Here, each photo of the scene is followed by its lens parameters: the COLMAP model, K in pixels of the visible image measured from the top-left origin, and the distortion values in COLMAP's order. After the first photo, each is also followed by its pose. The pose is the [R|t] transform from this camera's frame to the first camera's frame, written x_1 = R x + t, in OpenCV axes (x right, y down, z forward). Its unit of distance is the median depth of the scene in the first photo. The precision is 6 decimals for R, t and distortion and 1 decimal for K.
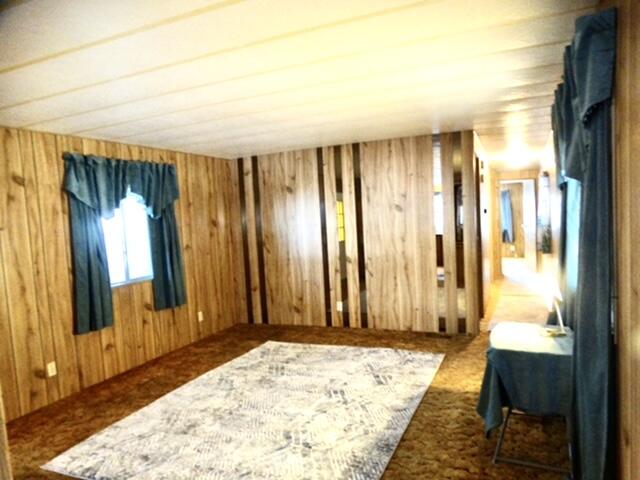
lens RADIAL K [[449.0, 0, 320.0], [0, 449.0, 240.0], [0, 0, 1]] dist [0.003646, 0.001017]
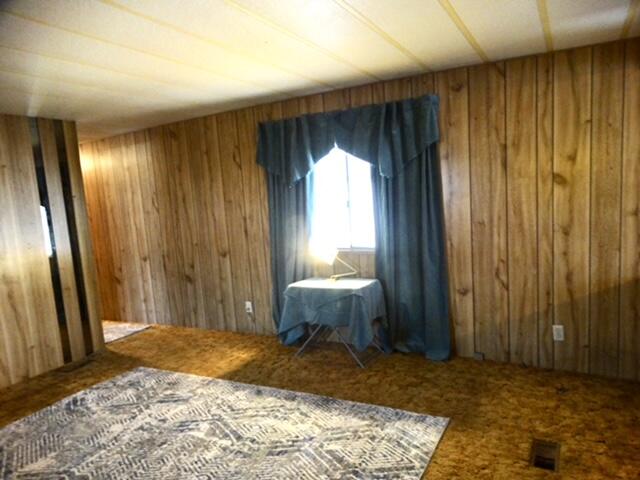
lens RADIAL K [[481.5, 0, 281.1], [0, 481.5, 257.9], [0, 0, 1]] dist [0.004008, 0.001362]
pose [[0.146416, -0.090748, 0.985052, -0.630981], [0.140048, 0.987655, 0.070171, 0.010650], [-0.979259, 0.127680, 0.157317, 0.557801]]
